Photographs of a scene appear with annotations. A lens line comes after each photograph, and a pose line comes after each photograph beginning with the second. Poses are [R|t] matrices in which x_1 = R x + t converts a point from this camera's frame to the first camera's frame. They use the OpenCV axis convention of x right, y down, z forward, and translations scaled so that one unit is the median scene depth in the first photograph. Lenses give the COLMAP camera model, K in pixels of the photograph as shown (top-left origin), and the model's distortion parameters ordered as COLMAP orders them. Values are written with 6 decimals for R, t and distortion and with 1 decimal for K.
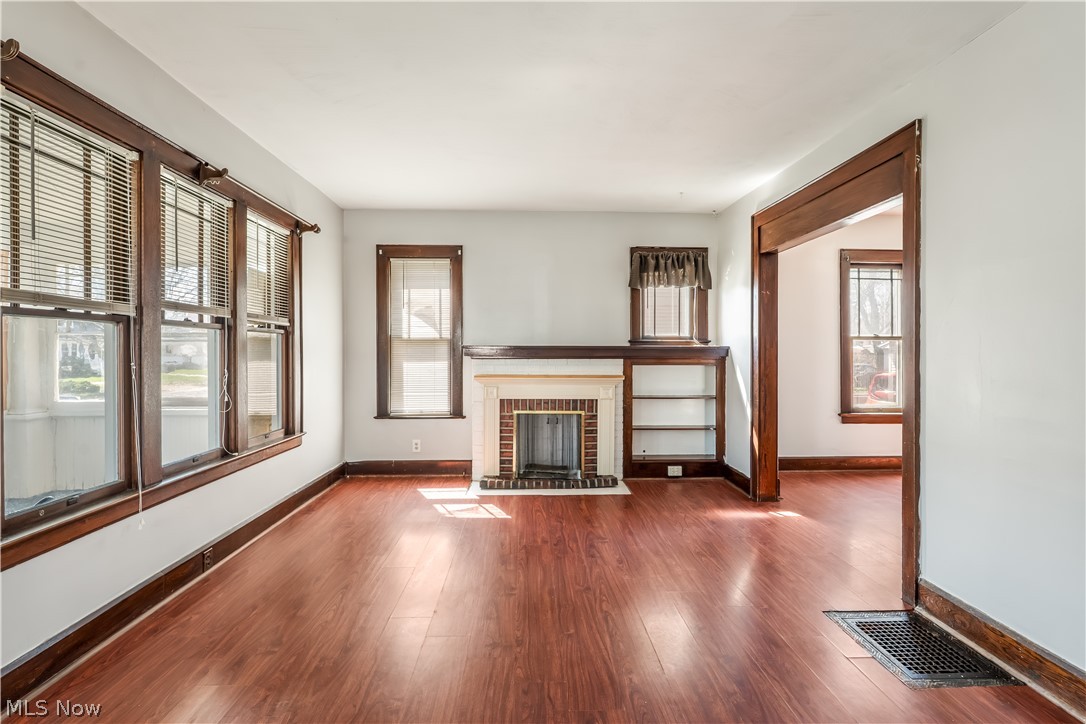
lens RADIAL K [[495.4, 0, 544.2], [0, 495.4, 353.6], [0, 0, 1]] dist [-0.000372, 0.000316]
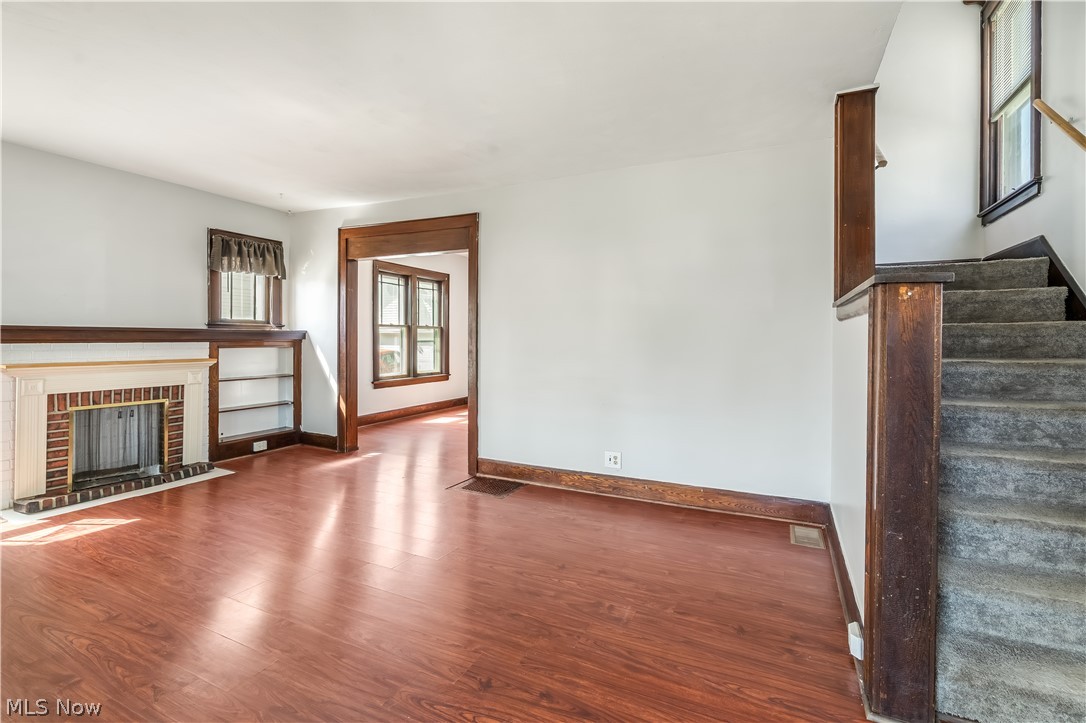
lens RADIAL K [[500.2, 0, 550.3], [0, 500.2, 339.0], [0, 0, 1]] dist [-0.003121, -0.000174]
pose [[0.464708, -0.000894, 0.885464, -0.404725], [-0.006722, 0.999967, 0.004537, -0.004457], [-0.885439, -0.008061, 0.464687, -0.060702]]
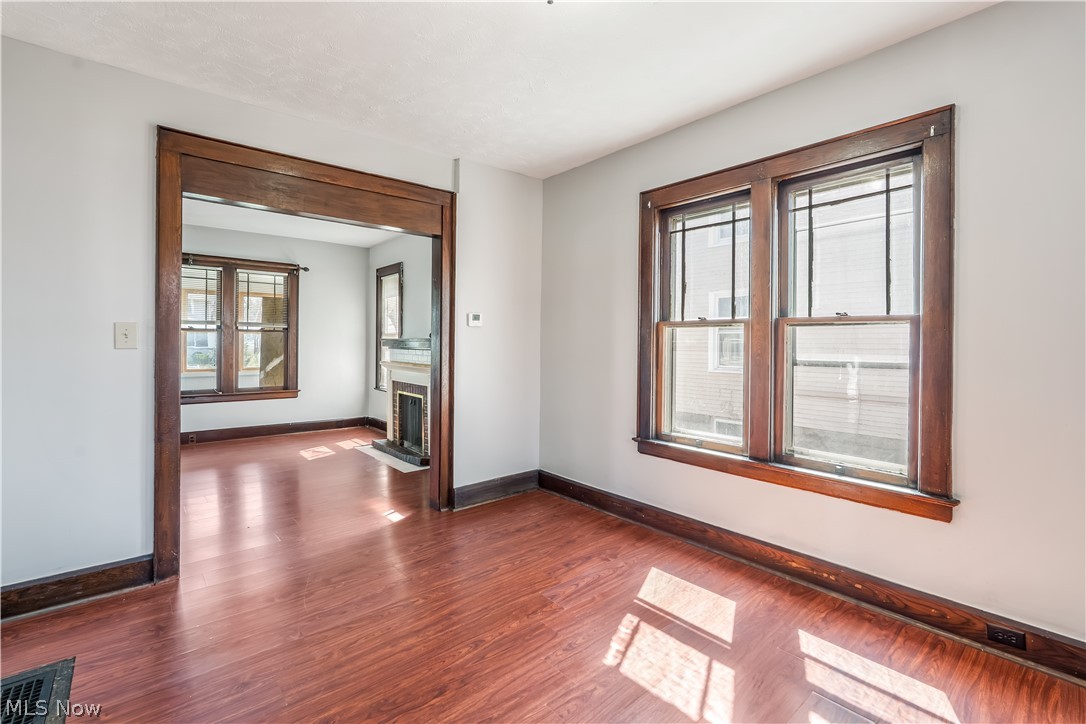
lens RADIAL K [[500.2, 0, 550.3], [0, 500.2, 339.5], [0, 0, 1]] dist [-0.003121, -0.000174]
pose [[0.614984, -0.001045, -0.788539, 1.125487], [-0.008436, 0.999933, -0.007905, -0.006242], [0.788495, 0.011514, 0.614934, 0.518023]]
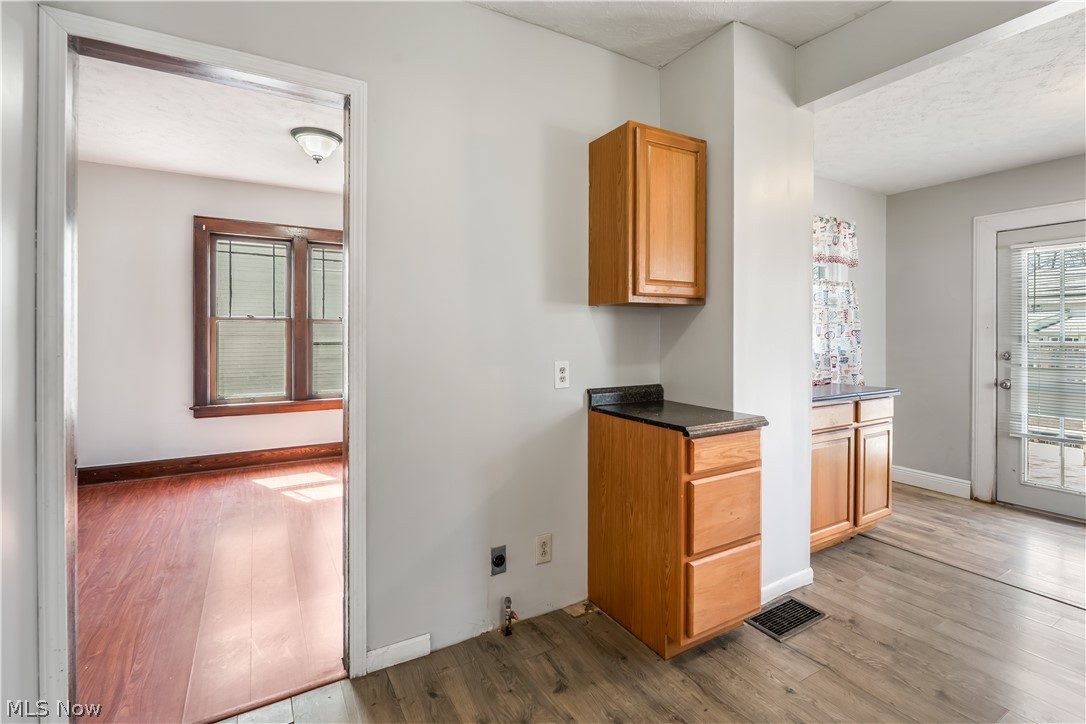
lens RADIAL K [[500.2, 0, 550.3], [0, 500.2, 339.5], [0, 0, 1]] dist [-0.003121, -0.000174]
pose [[0.879111, -0.003862, 0.476602, 0.777253], [0.001856, 0.999987, 0.004678, 0.001073], [-0.476614, -0.003228, 0.879107, -0.059549]]
